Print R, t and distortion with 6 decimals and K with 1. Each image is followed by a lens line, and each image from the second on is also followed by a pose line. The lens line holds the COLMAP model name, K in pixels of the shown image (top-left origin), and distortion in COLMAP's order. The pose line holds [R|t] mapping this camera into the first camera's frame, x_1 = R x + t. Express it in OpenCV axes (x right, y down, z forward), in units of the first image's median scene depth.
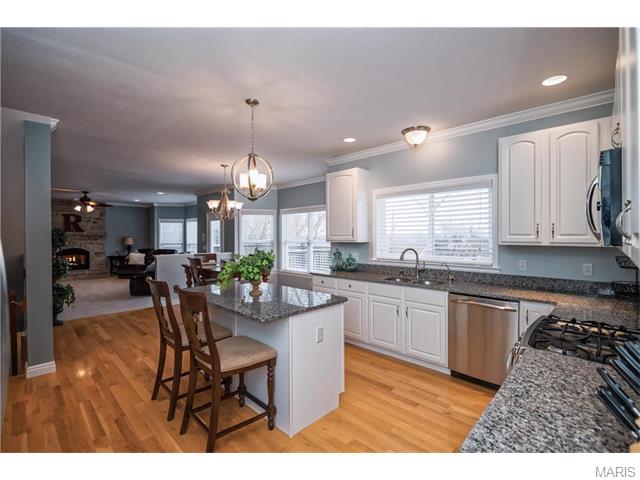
lens RADIAL K [[302.8, 0, 326.9], [0, 302.8, 237.8], [0, 0, 1]] dist [-0.004657, -0.003671]
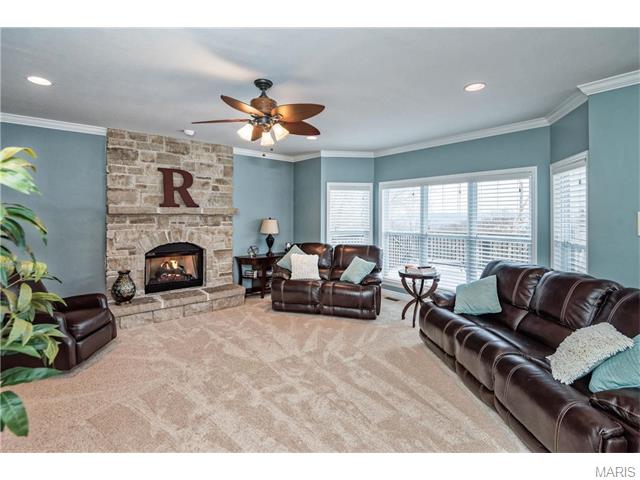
lens RADIAL K [[302.8, 0, 316.5], [0, 302.8, 216.3], [0, 0, 1]] dist [-0.004657, -0.003671]
pose [[0.995988, 0.004166, -0.089394, -0.572051], [-0.005111, 0.999933, -0.010342, -0.001756], [0.089345, 0.010758, 0.995943, 0.539727]]
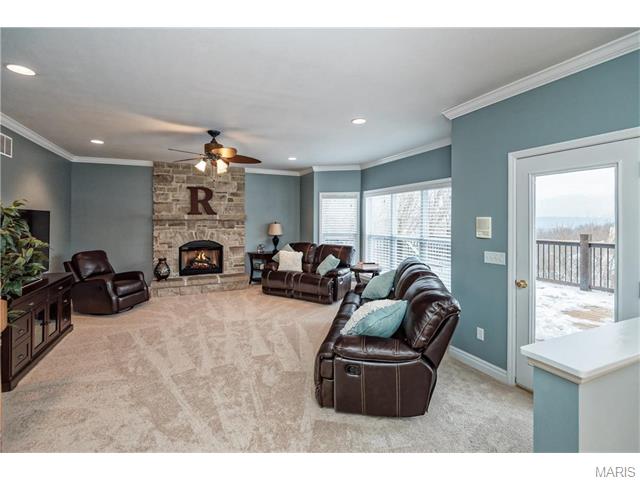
lens RADIAL K [[302.8, 0, 326.3], [0, 302.8, 222.3], [0, 0, 1]] dist [-0.004657, -0.003671]
pose [[0.937258, 0.003779, -0.348616, -0.361886], [-0.005387, 0.999979, -0.003644, -0.002328], [0.348595, 0.005293, 0.937258, 0.477916]]
